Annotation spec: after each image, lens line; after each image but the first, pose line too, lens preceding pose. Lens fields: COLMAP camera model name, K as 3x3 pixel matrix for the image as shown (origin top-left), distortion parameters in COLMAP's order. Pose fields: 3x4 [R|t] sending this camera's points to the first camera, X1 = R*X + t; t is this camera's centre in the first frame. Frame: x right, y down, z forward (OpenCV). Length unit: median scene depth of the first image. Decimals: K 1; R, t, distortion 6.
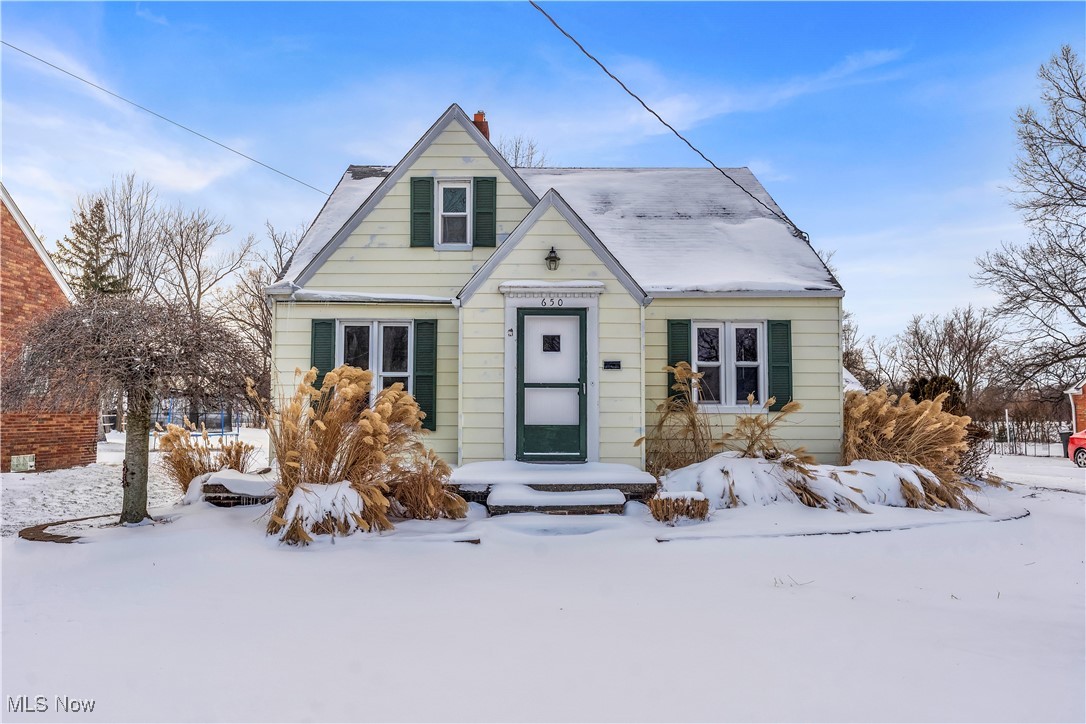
lens RADIAL K [[711.5, 0, 543.0], [0, 711.5, 362.0], [0, 0, 1]] dist [0.001359, 0.000295]
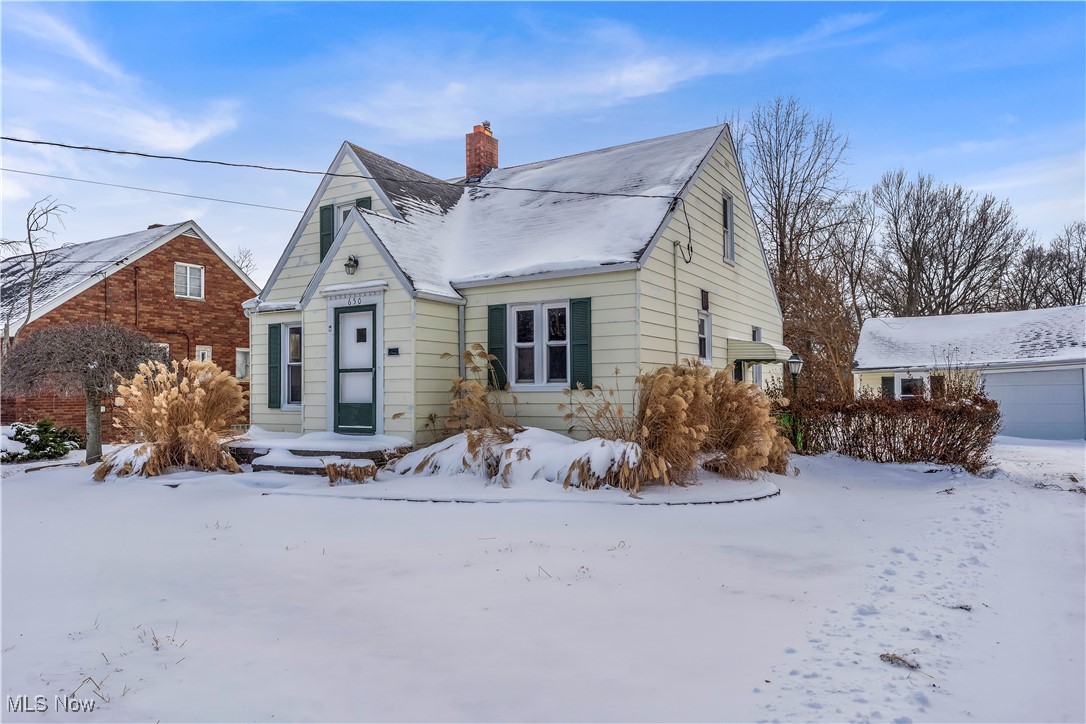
lens RADIAL K [[711.5, 0, 543.0], [0, 711.5, 362.0], [0, 0, 1]] dist [0.001359, 0.000295]
pose [[0.856151, -0.030493, -0.515825, 0.891911], [0.046347, 0.998765, 0.017883, 0.011511], [0.514643, -0.039218, 0.856507, 0.127231]]
